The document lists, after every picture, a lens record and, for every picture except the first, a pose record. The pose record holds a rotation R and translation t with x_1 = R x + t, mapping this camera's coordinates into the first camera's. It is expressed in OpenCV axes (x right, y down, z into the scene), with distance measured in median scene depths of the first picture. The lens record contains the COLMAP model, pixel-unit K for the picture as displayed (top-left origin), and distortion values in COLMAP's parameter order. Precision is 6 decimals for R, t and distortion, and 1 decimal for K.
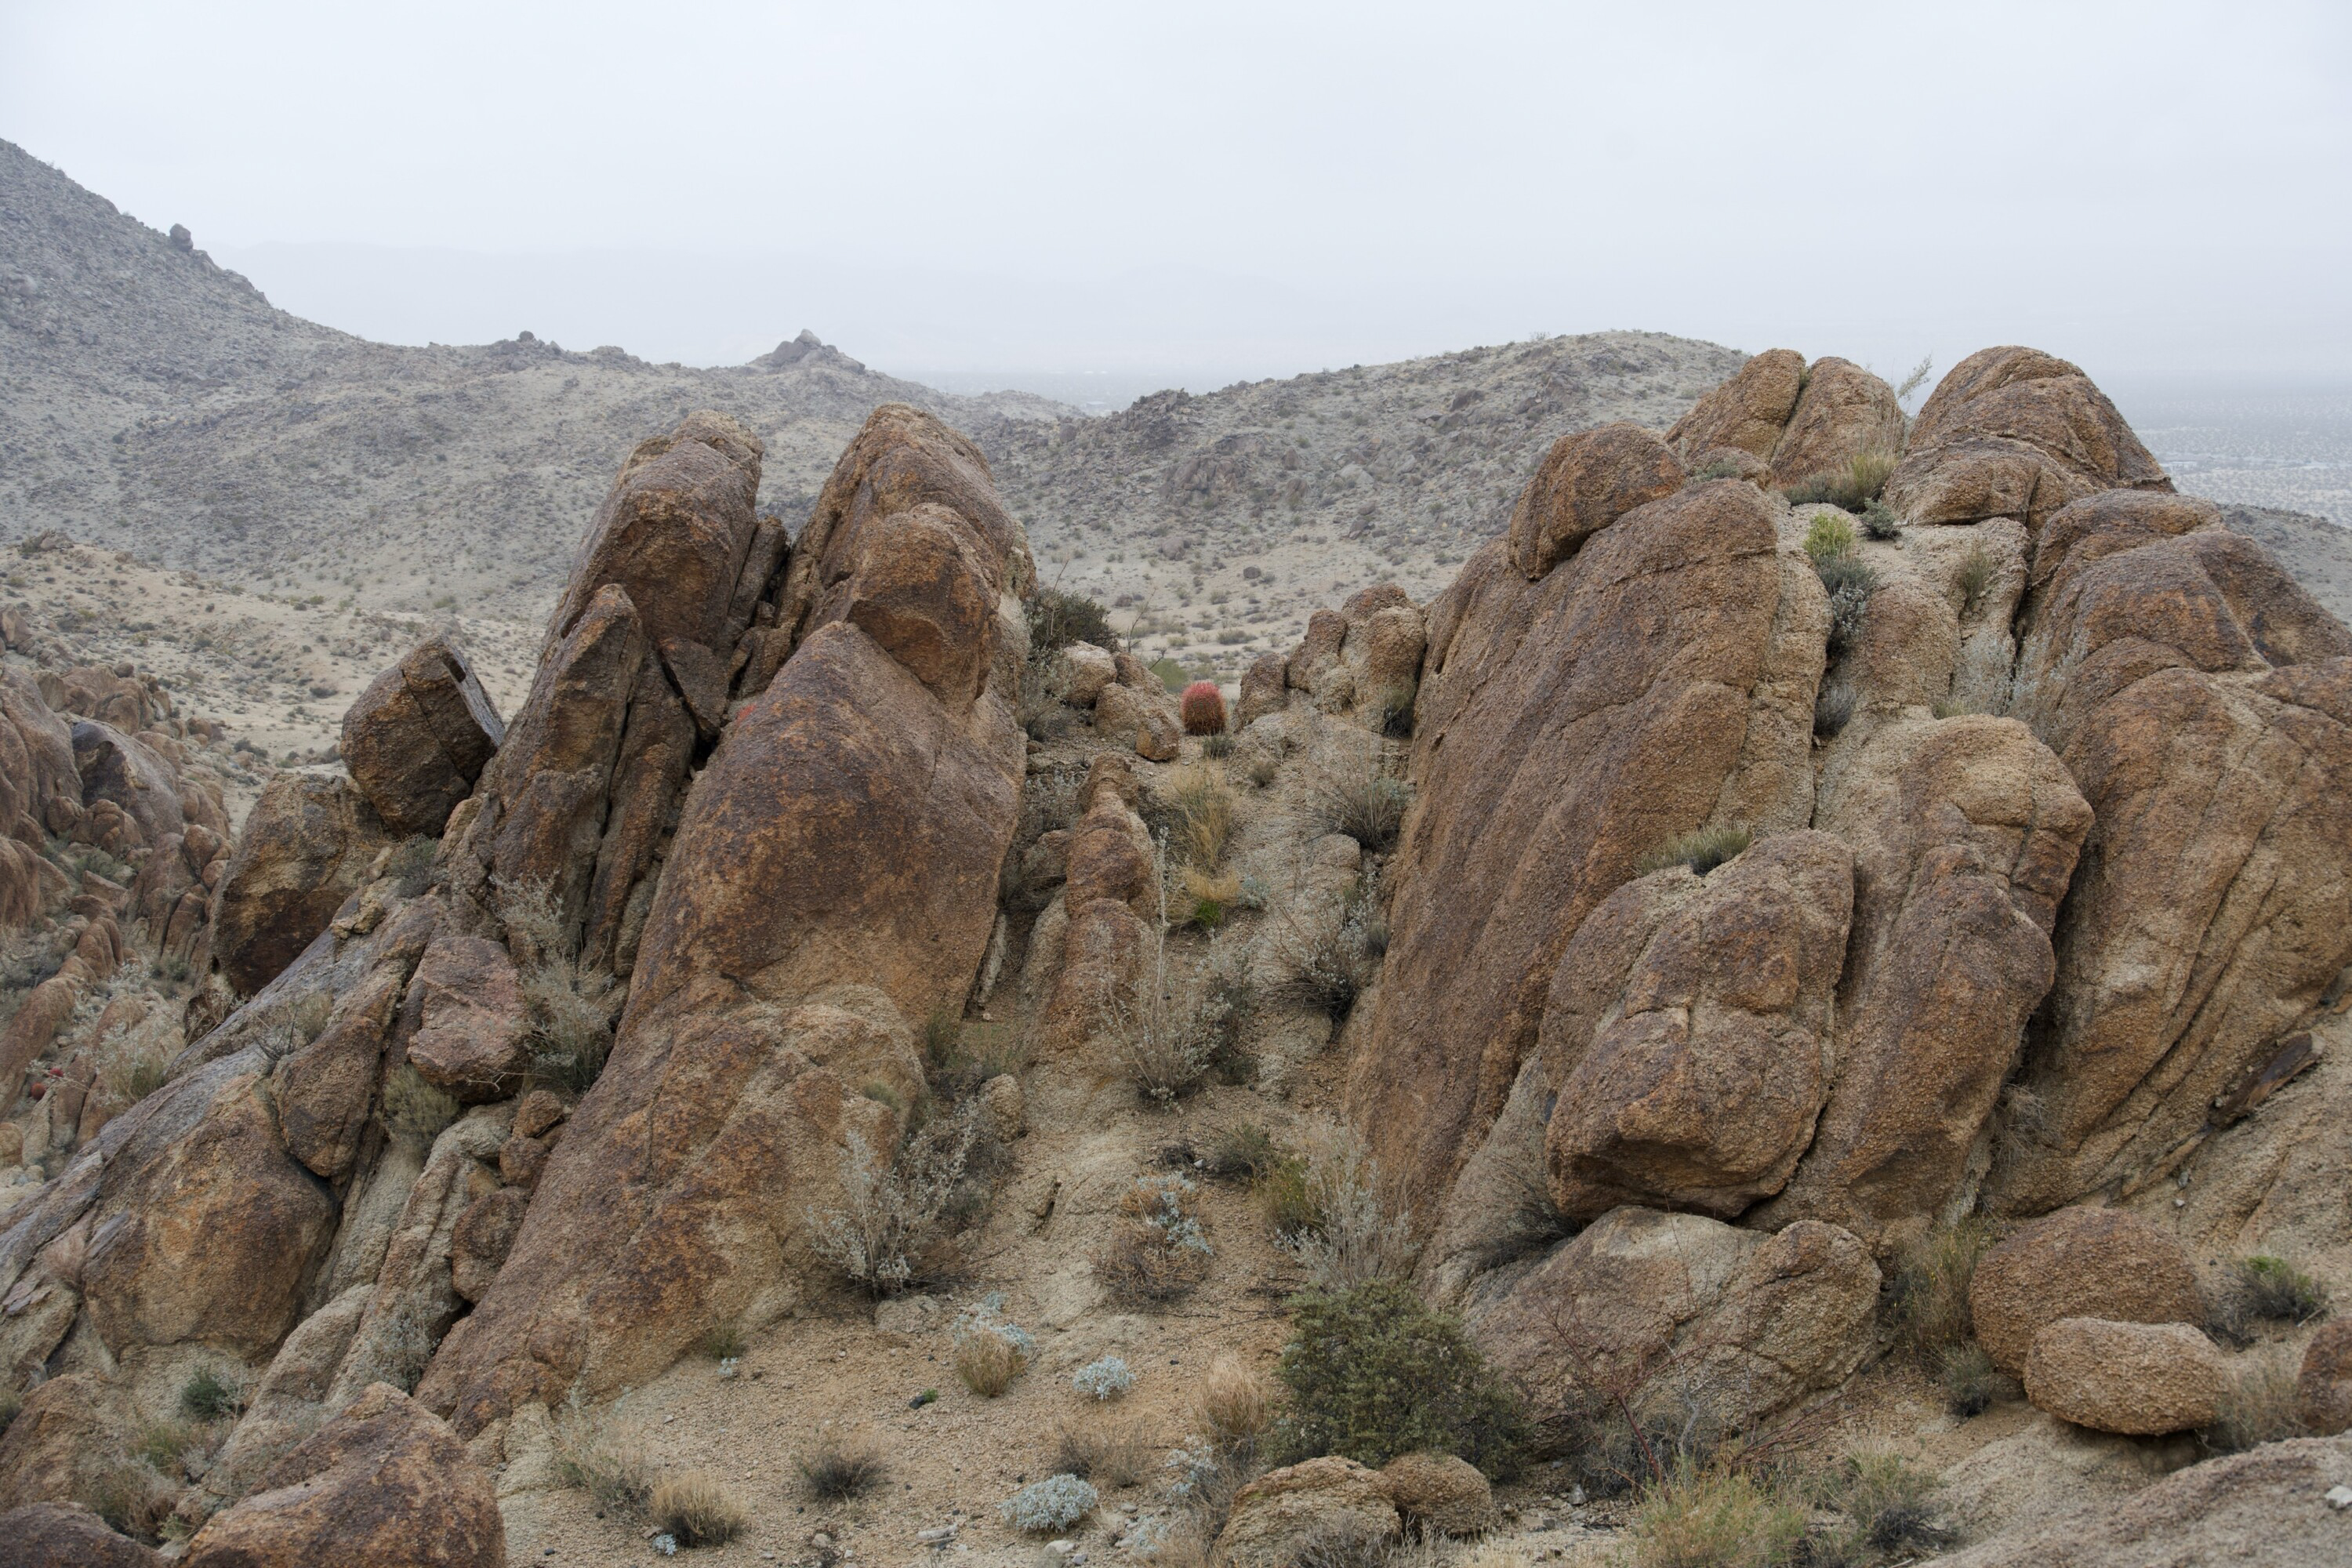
lens RADIAL K [[3687.8, 0, 1162.1], [0, 3687.8, 801.7], [0, 0, 1]] dist [-0.009175, 0.000000]
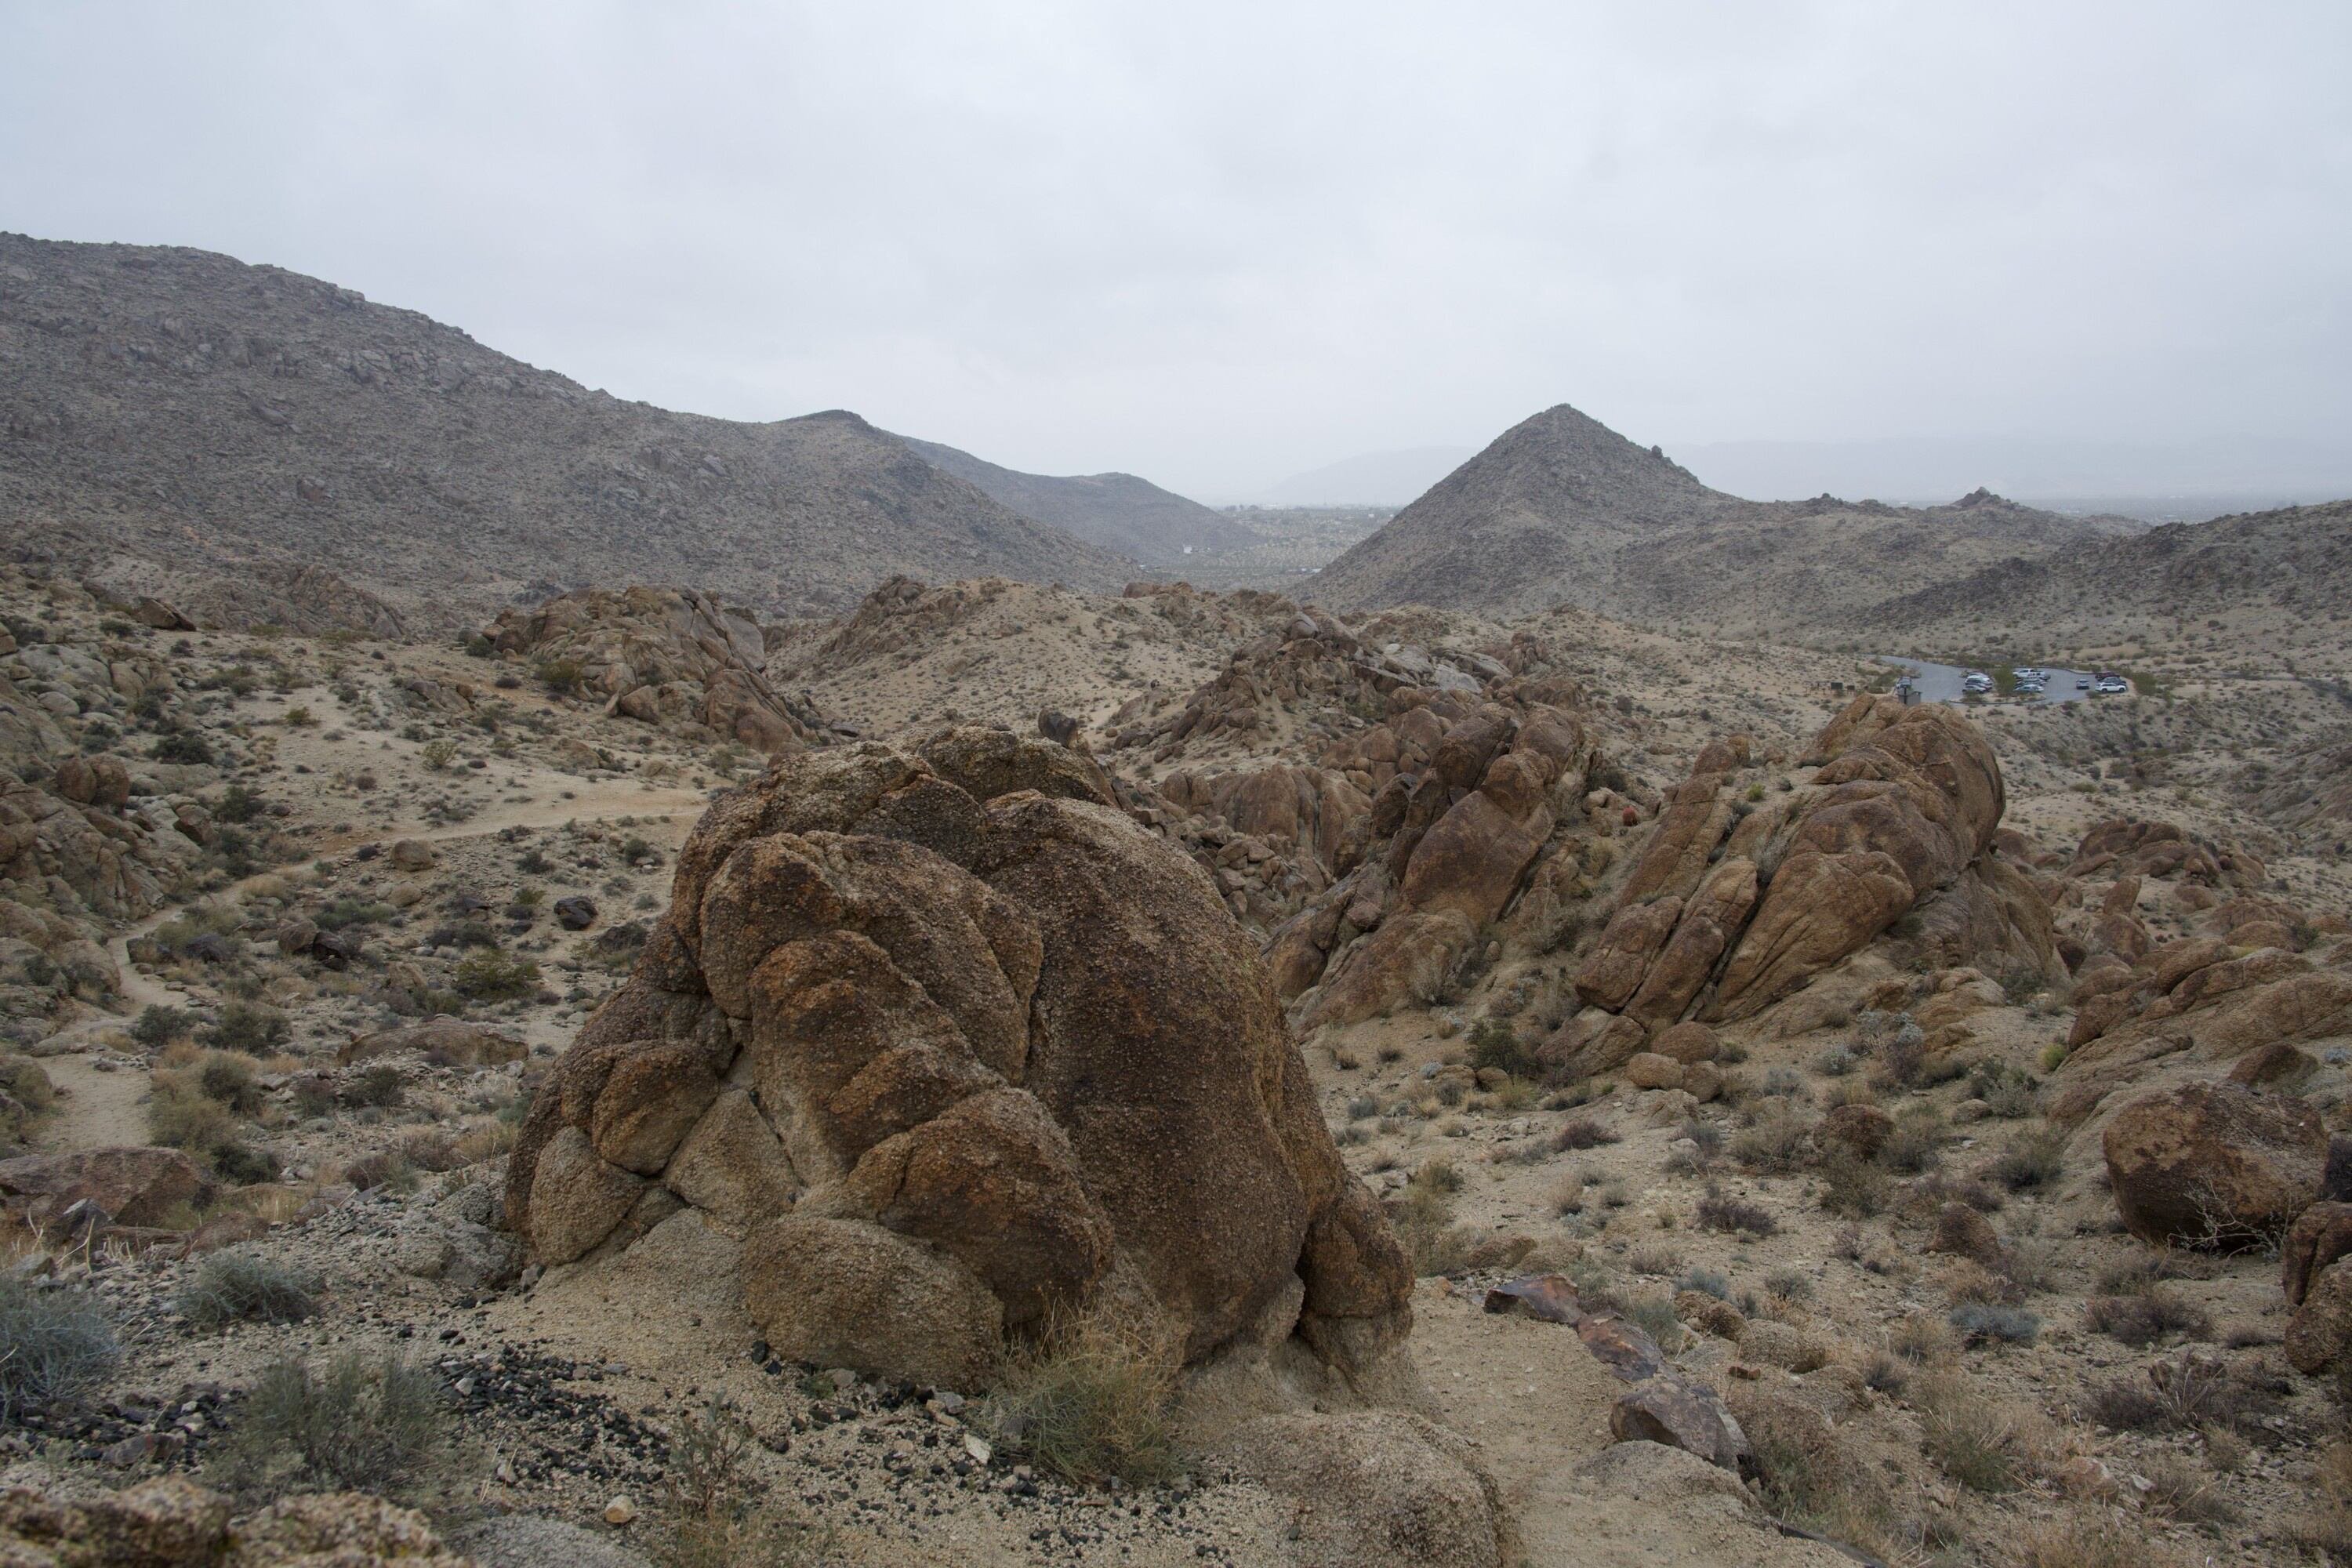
lens RADIAL K [[1830.1, 0, 1189.0], [0, 1830.1, 779.3], [0, 0, 1]] dist [0.008110, -0.011705]
pose [[0.863858, 0.052924, -0.500947, 0.475450], [-0.033312, 0.998291, 0.048023, -0.123575], [0.502633, -0.024798, 0.864144, -0.472359]]
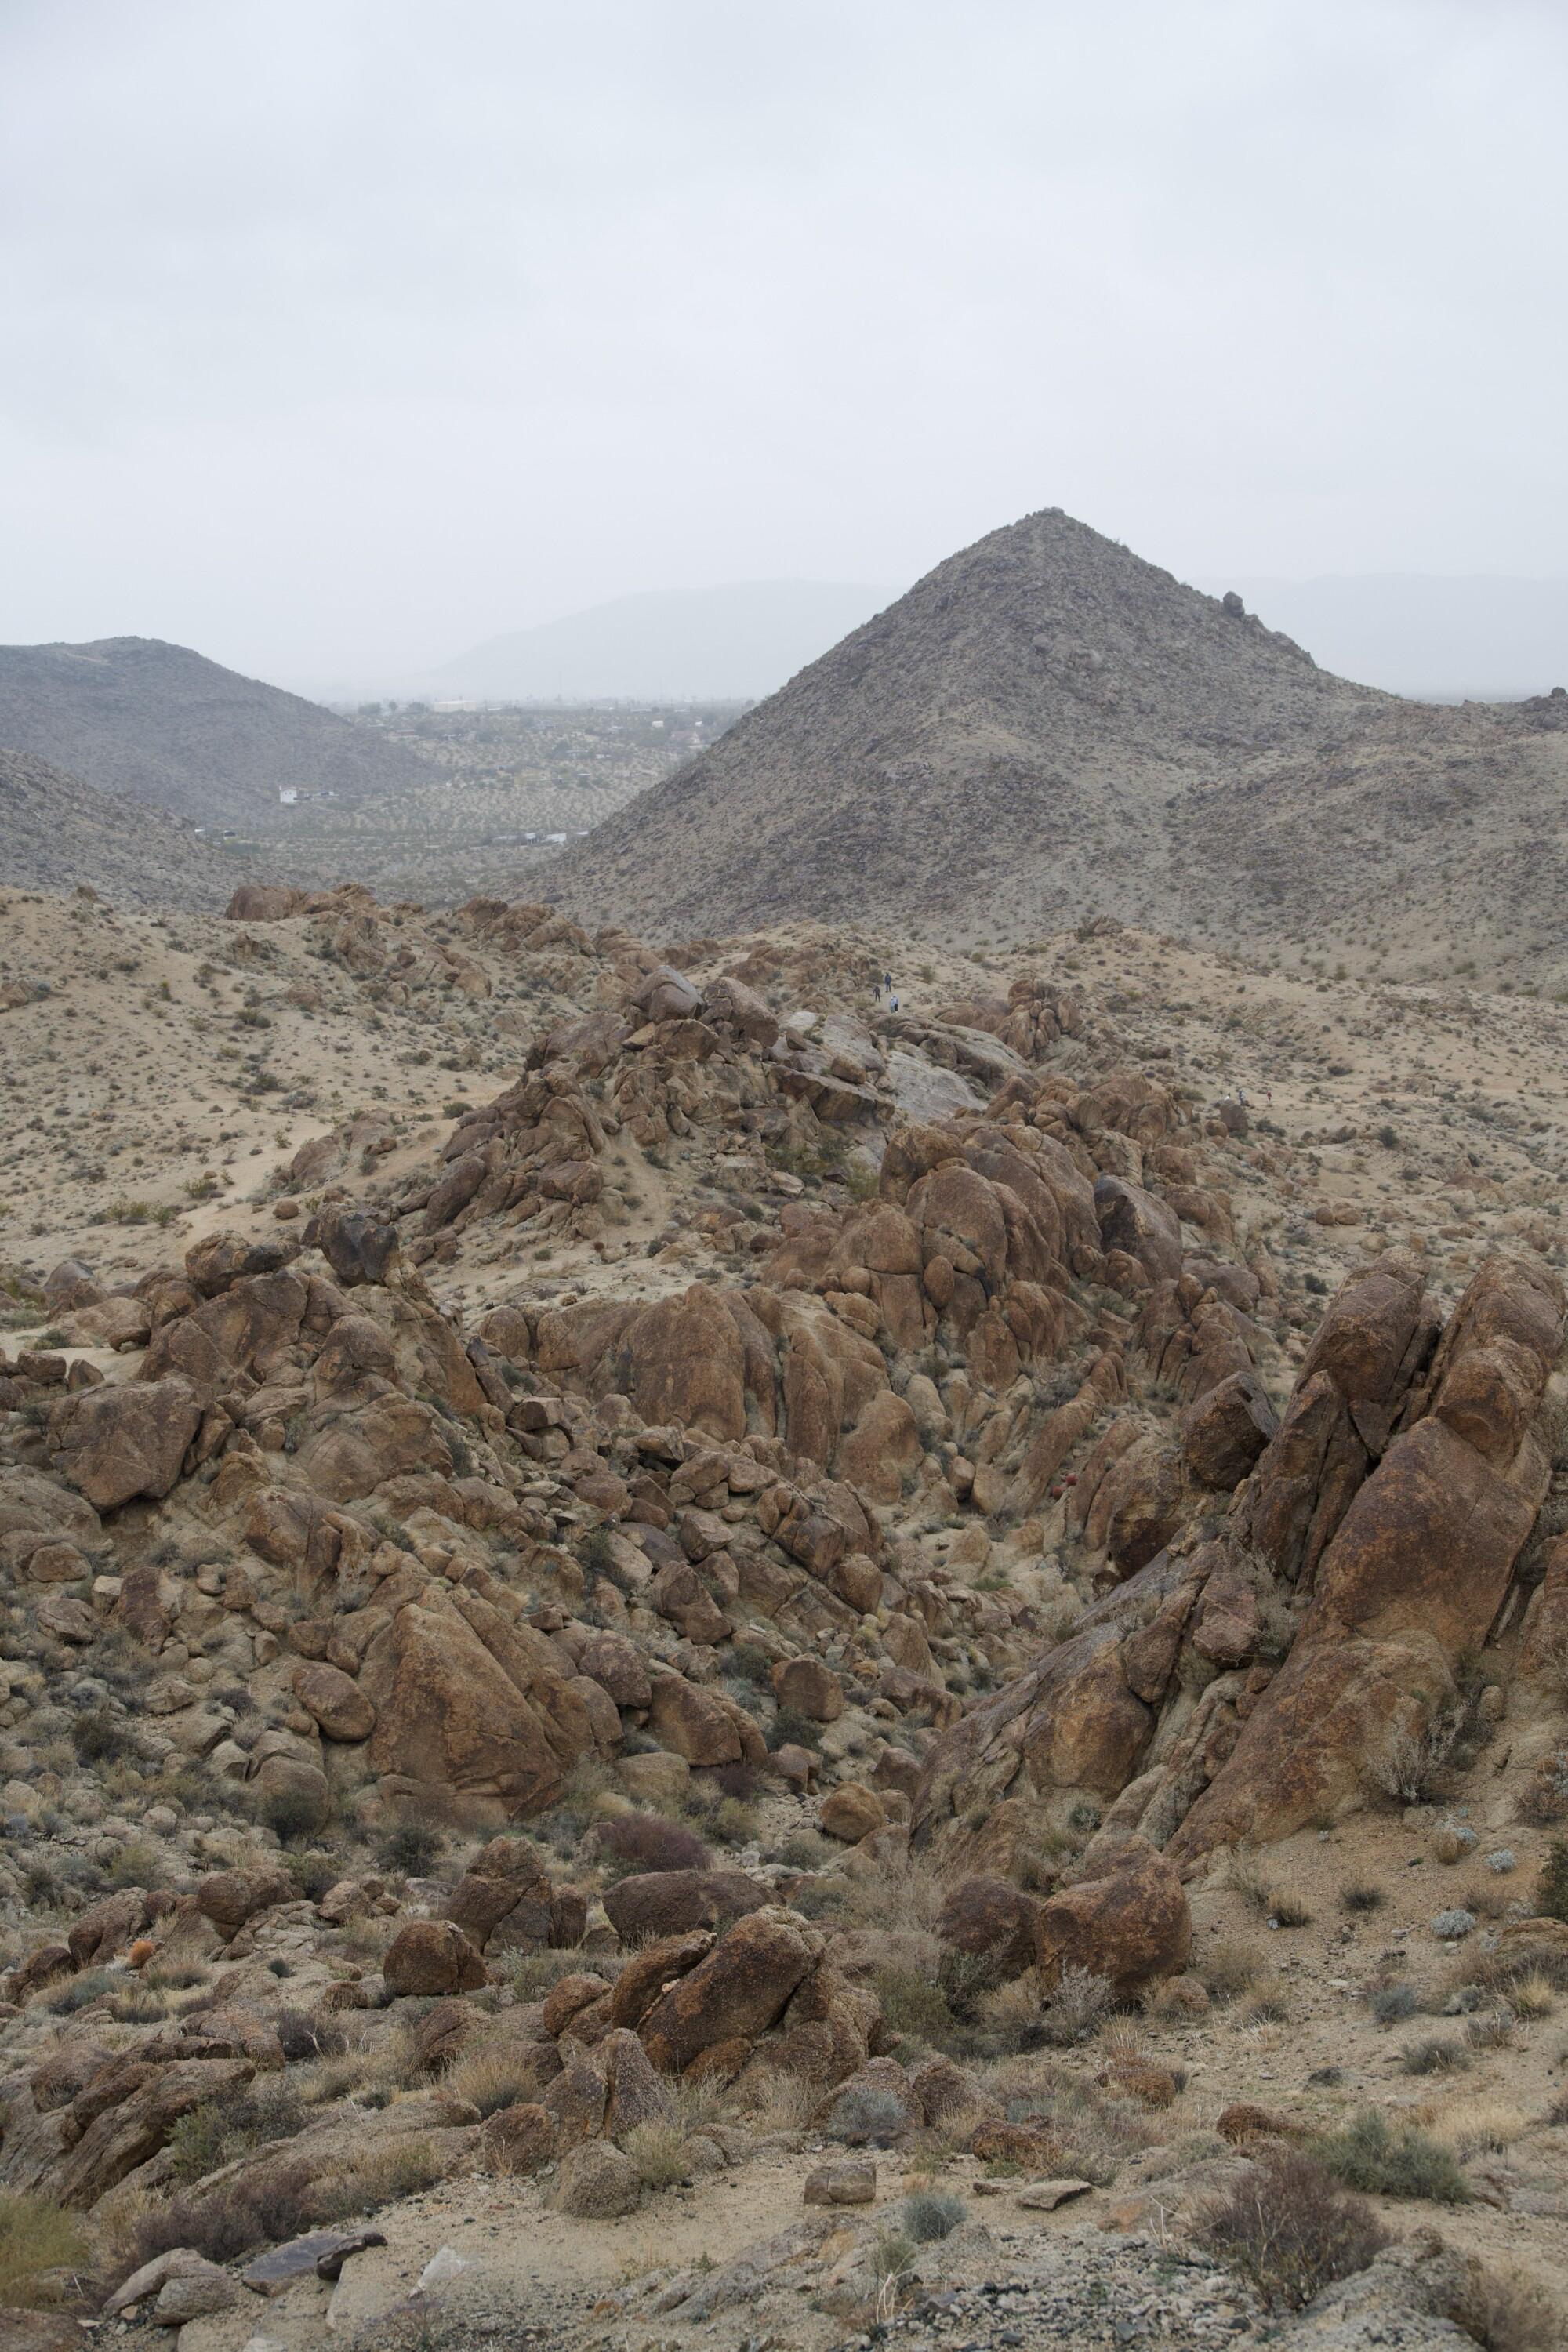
lens RADIAL K [[3775.6, 0, 783.9], [0, 3775.6, 1156.3], [0, 0, 1]] dist [0.019114, 0.000000]
pose [[0.928028, 0.023798, -0.371750, 0.297086], [-0.017309, 0.999634, 0.020783, -0.205217], [0.372108, -0.012853, 0.928100, -0.815306]]
